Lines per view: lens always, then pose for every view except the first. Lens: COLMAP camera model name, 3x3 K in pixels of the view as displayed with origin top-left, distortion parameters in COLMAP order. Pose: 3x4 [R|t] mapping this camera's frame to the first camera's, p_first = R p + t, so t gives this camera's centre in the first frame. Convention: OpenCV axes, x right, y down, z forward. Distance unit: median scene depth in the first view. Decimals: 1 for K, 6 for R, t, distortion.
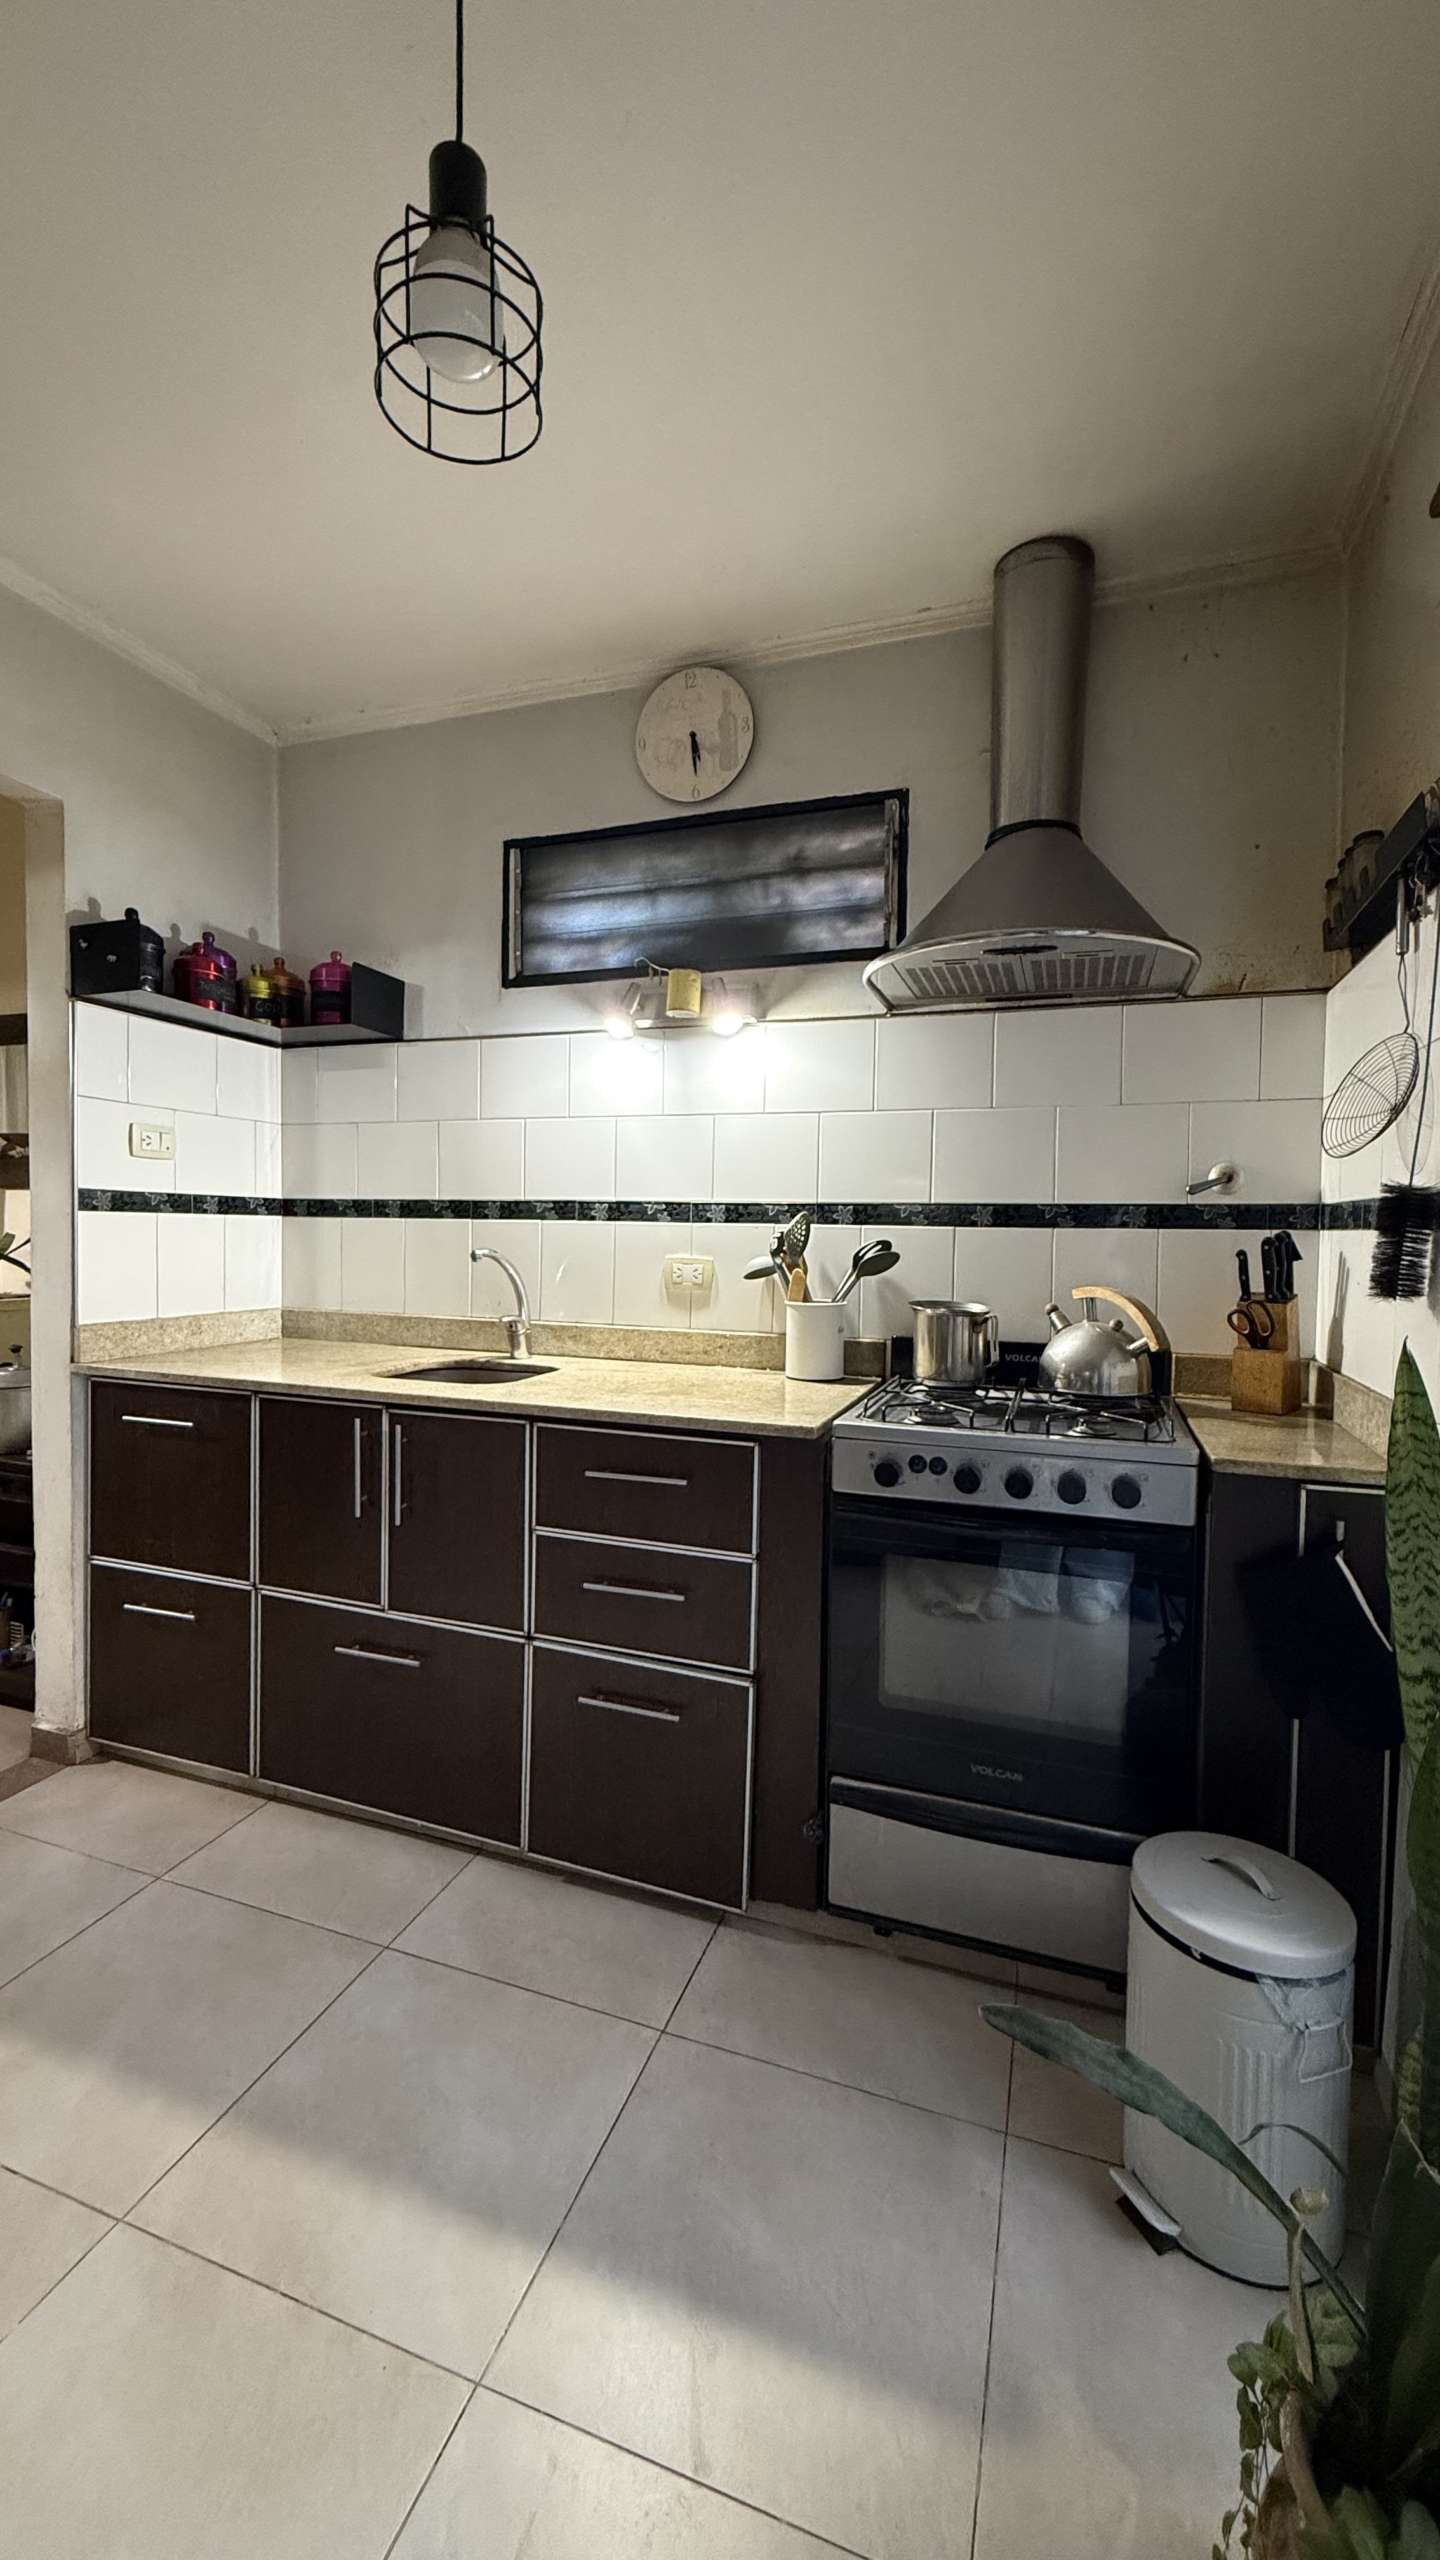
lens RADIAL K [[1023.9, 0, 740.2], [0, 1023.9, 1266.6], [0, 0, 1]] dist [0.021456, -0.000046]
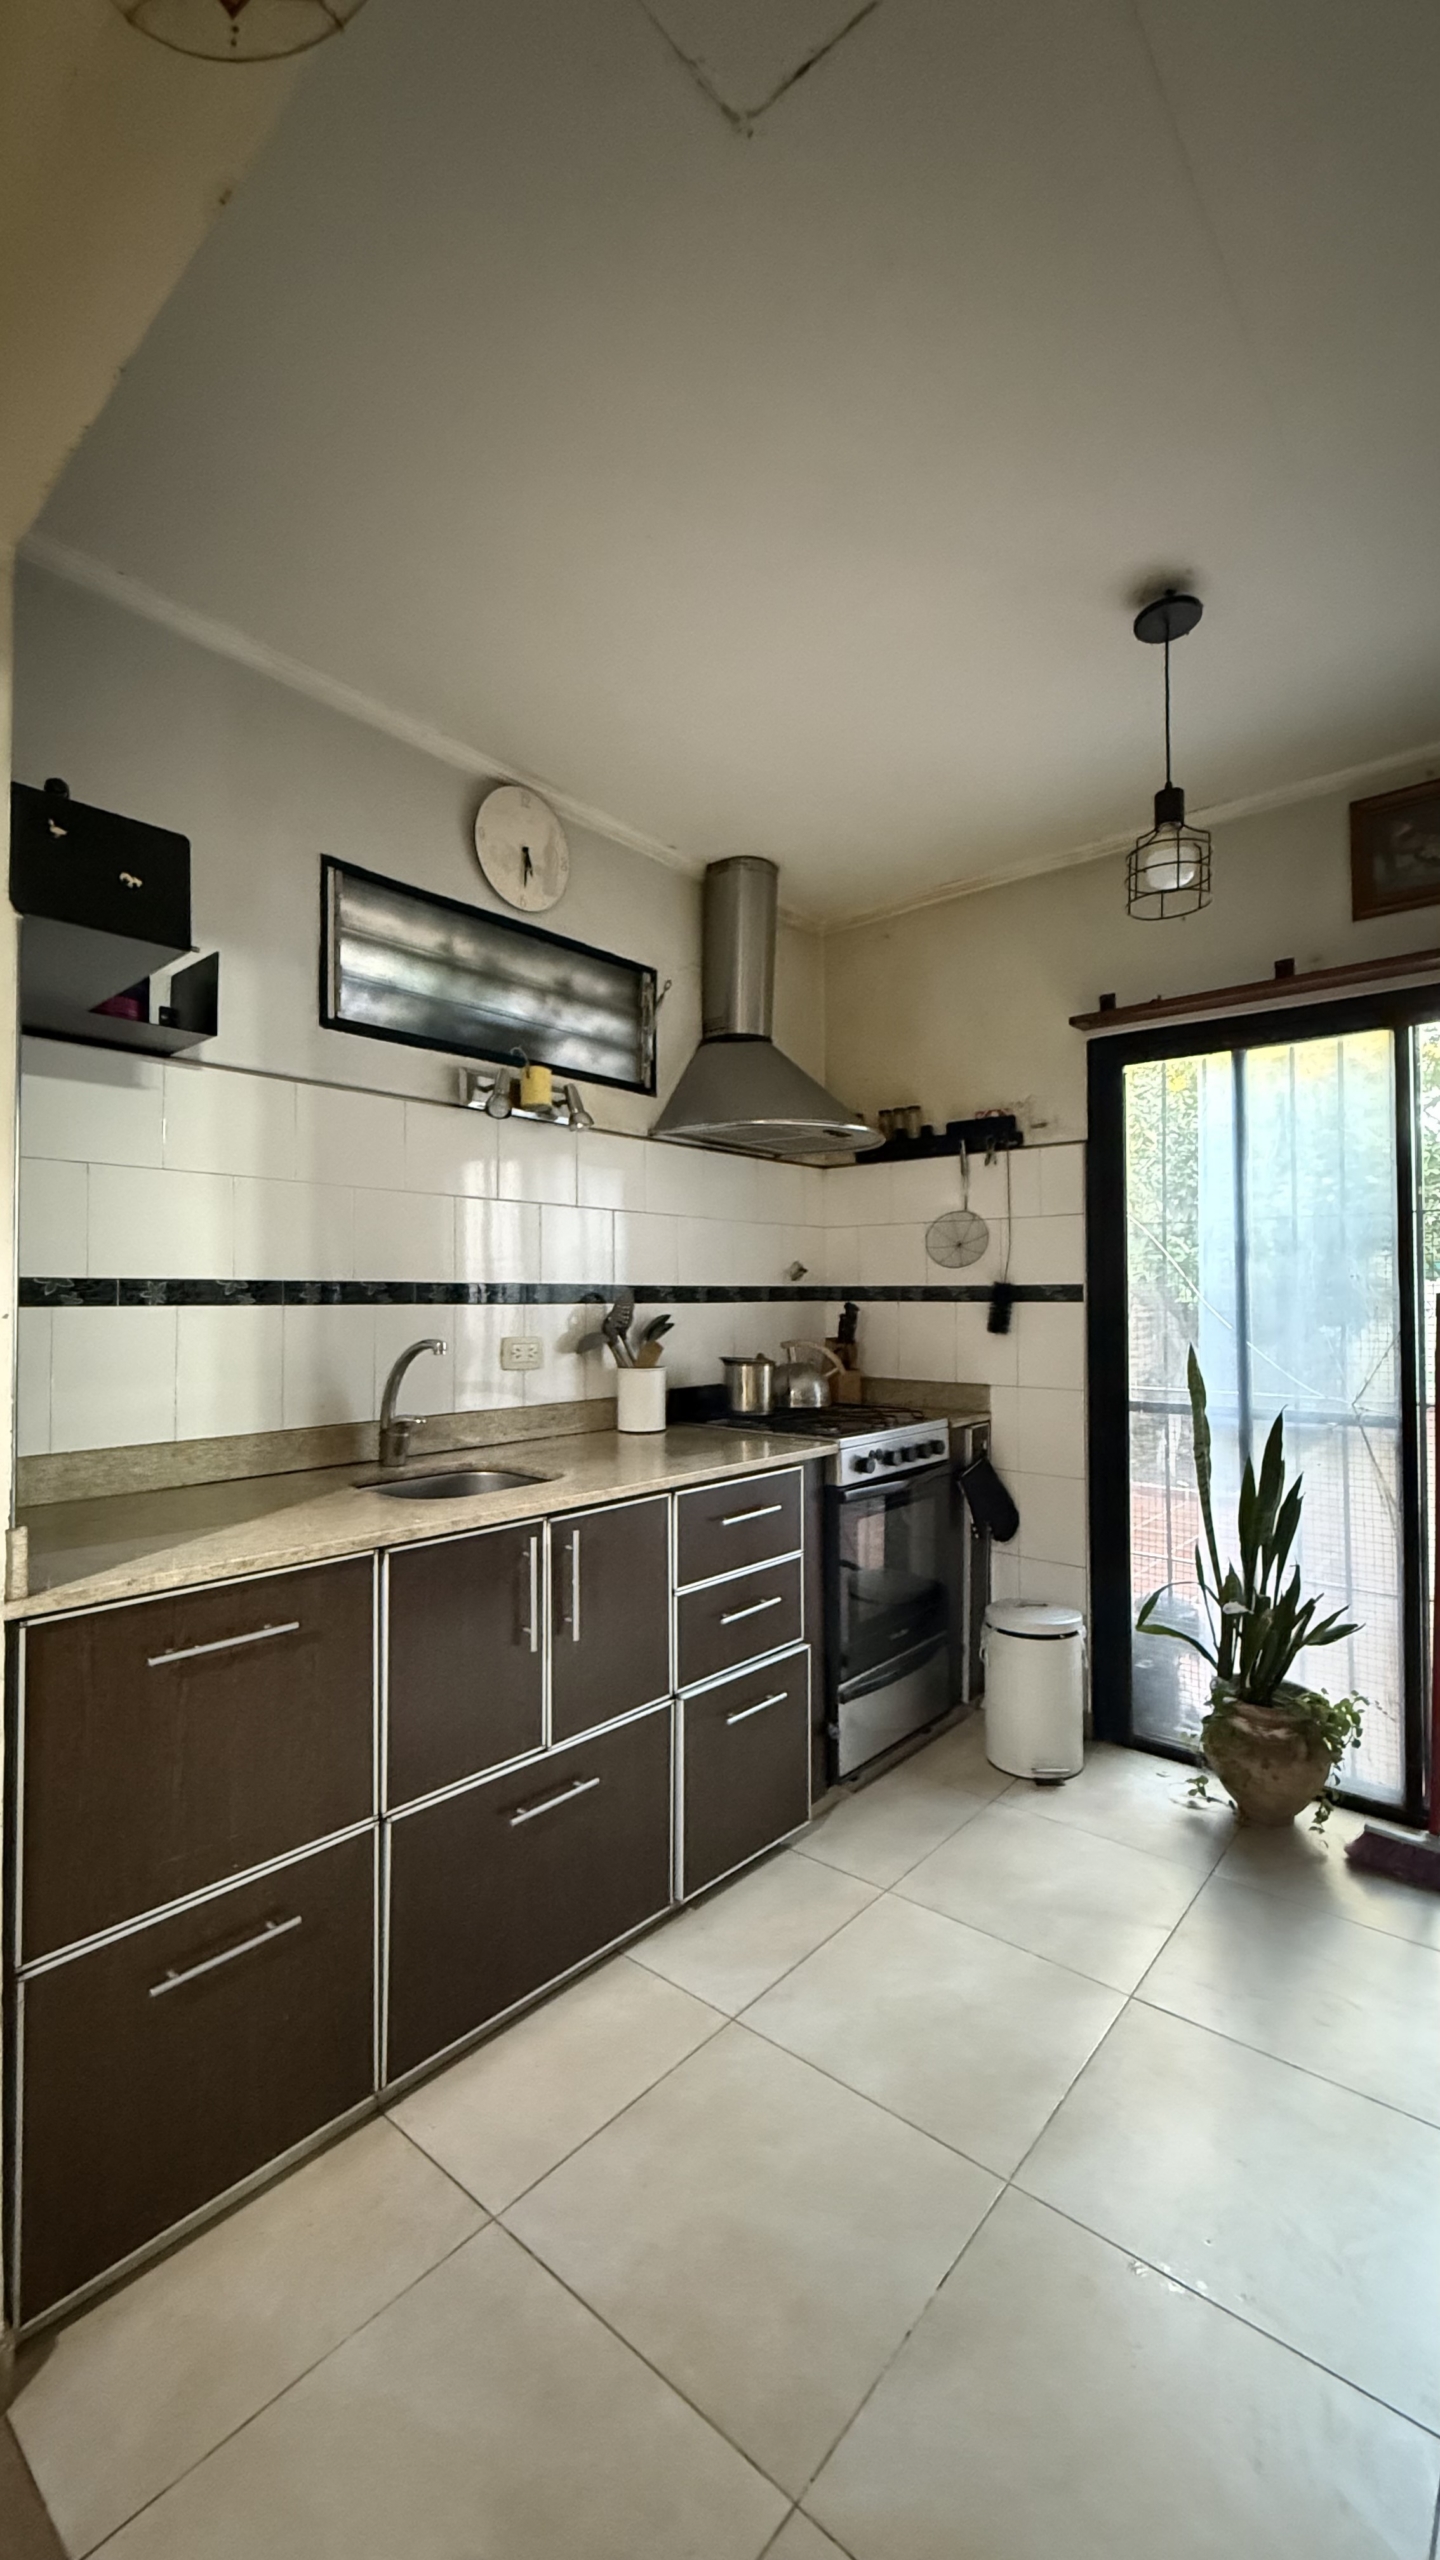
lens RADIAL K [[1026.2, 0, 718.3], [0, 1026.2, 1276.5], [0, 0, 1]] dist [-0.000656, -0.000123]
pose [[0.363755, 0.005638, 0.931477, -0.980137], [0.050360, 0.998400, -0.025710, -0.035146], [-0.930132, 0.056262, 0.362889, 0.457231]]
